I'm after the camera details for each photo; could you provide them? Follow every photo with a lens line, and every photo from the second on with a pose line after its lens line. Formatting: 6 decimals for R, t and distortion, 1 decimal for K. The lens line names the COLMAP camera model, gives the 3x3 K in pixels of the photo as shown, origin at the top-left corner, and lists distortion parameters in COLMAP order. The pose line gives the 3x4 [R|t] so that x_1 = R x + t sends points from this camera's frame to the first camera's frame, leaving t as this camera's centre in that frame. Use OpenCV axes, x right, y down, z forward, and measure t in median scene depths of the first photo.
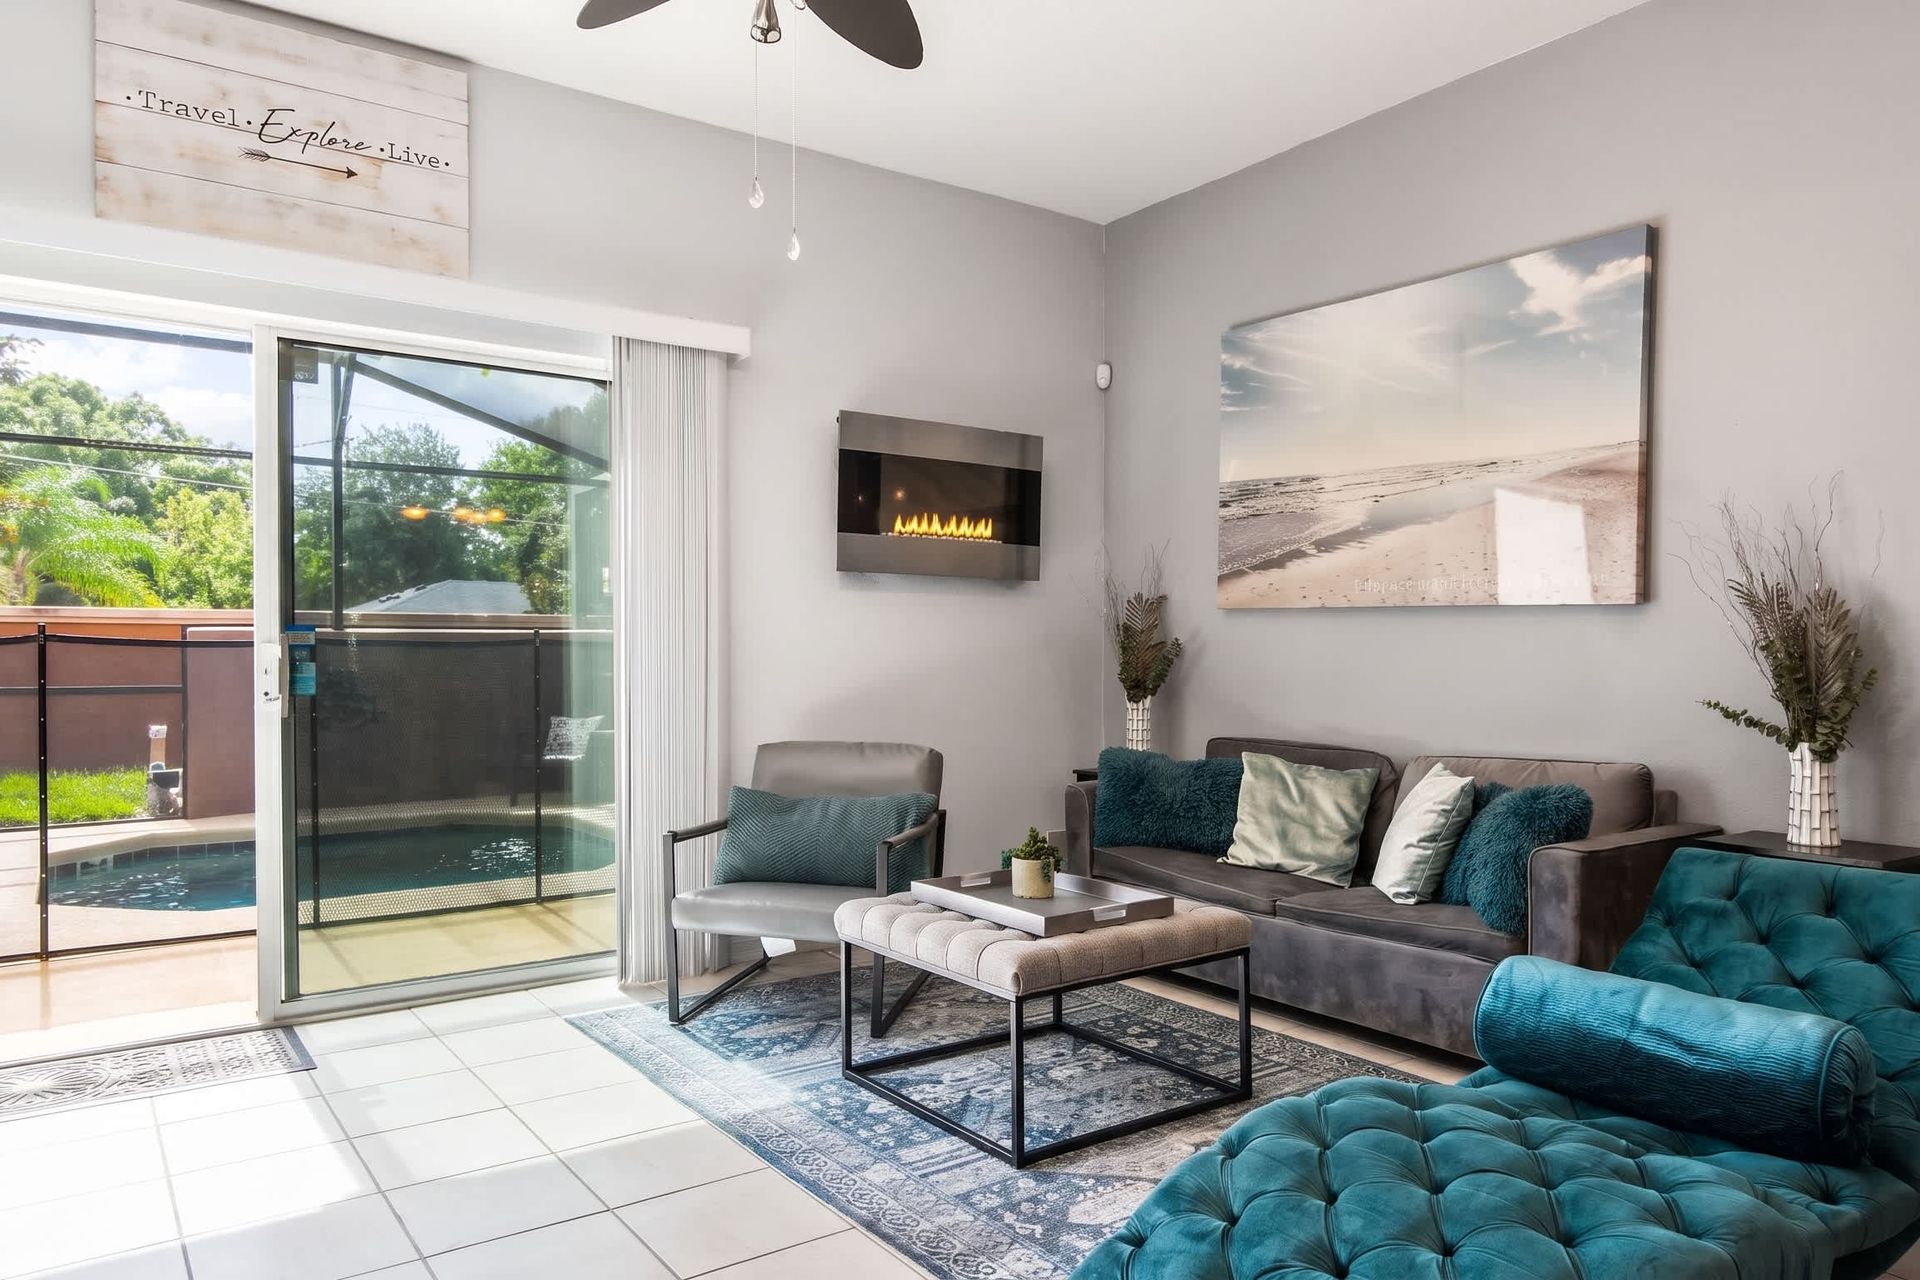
lens RADIAL K [[1267.0, 0, 969.4], [0, 1267.0, 653.2], [0, 0, 1]] dist [0.003893, 0.002141]
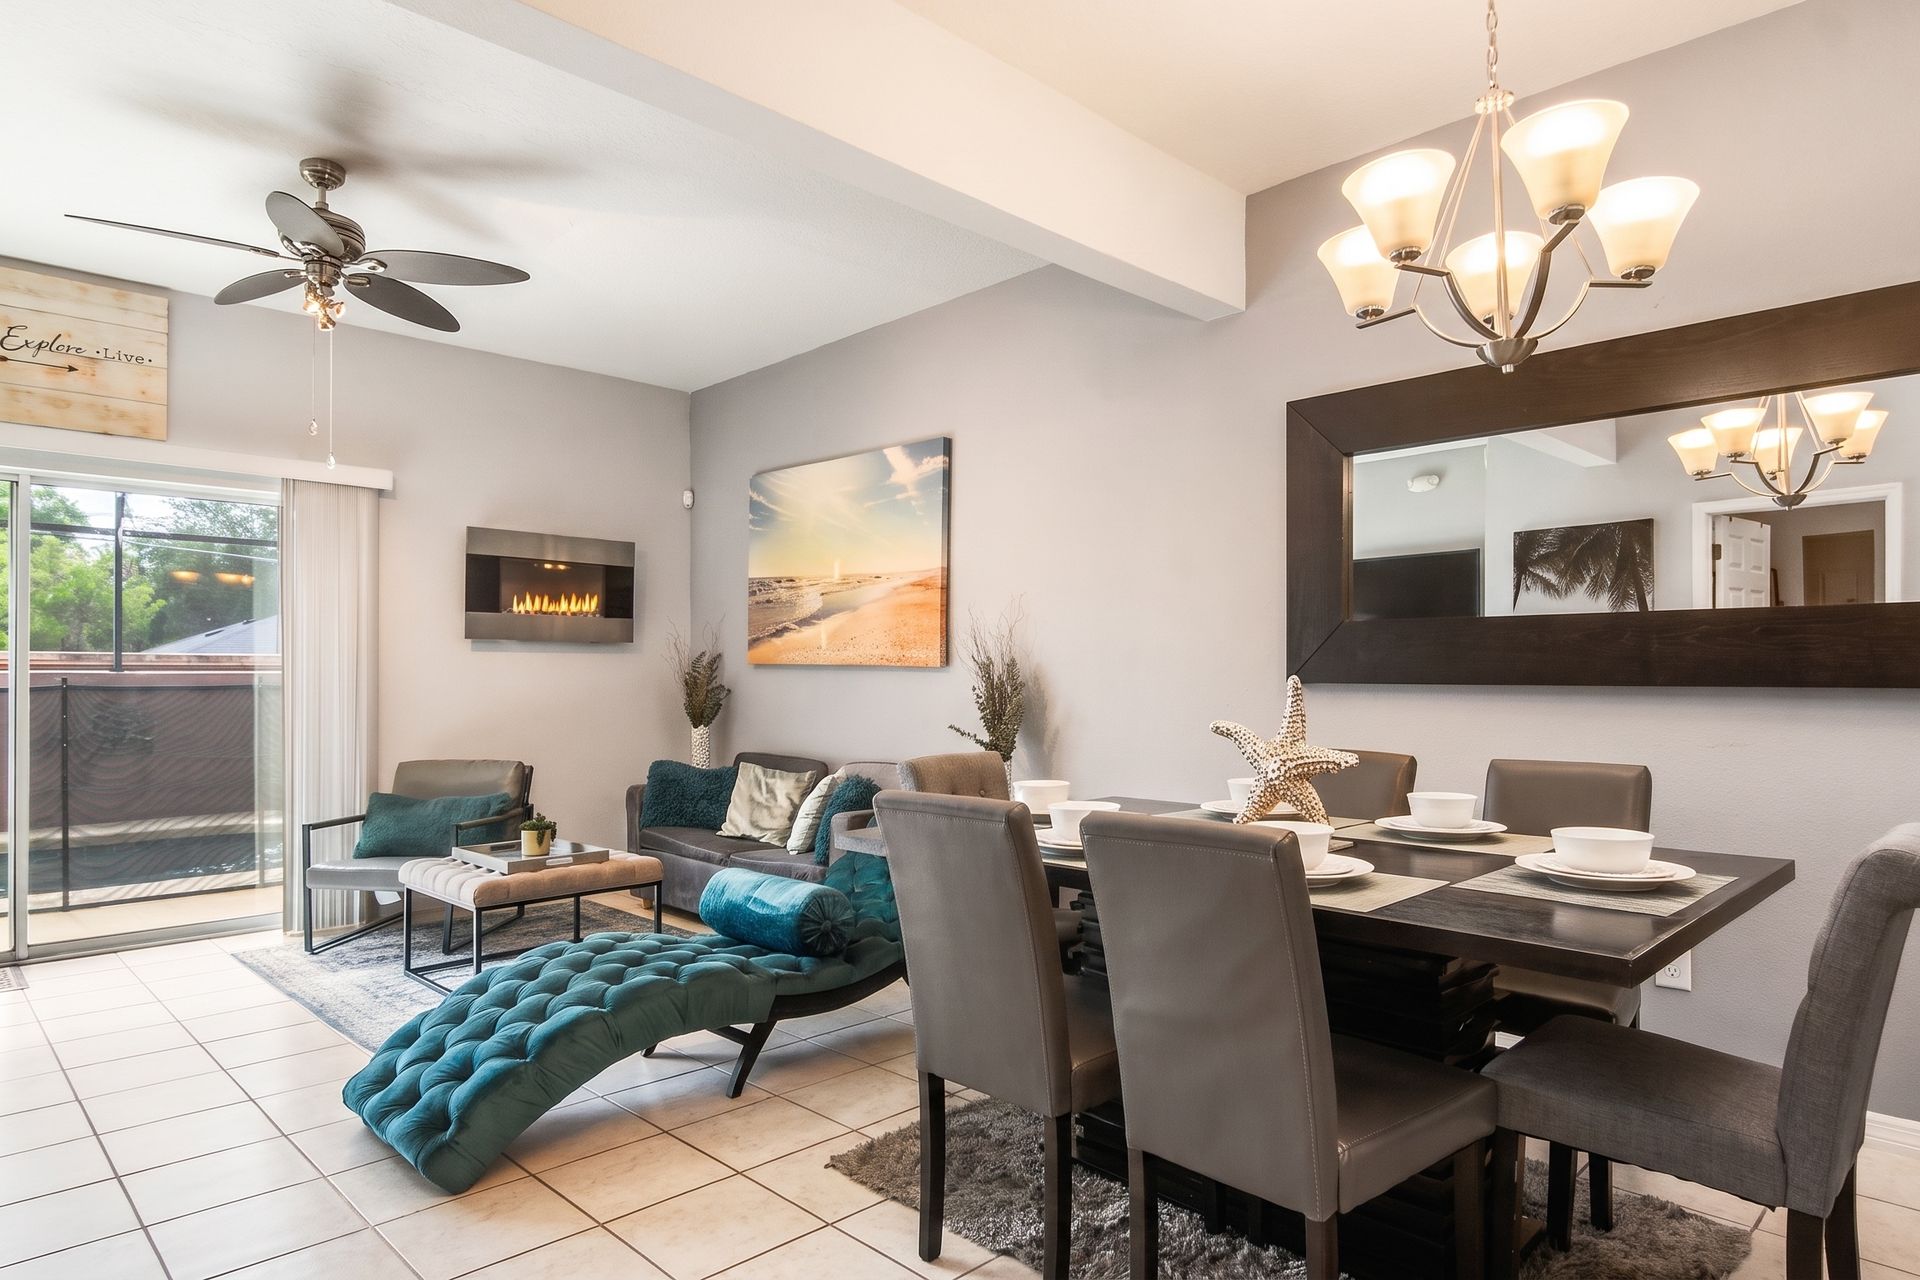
lens RADIAL K [[1106.2, 0, 975.6], [0, 1106.2, 646.7], [0, 0, 1]] dist [0.000576, -0.007102]
pose [[0.985724, 0.000277, 0.168371, 0.267398], [0.004881, 0.999531, -0.030224, -0.016695], [-0.168300, 0.030615, 0.985260, -0.338980]]
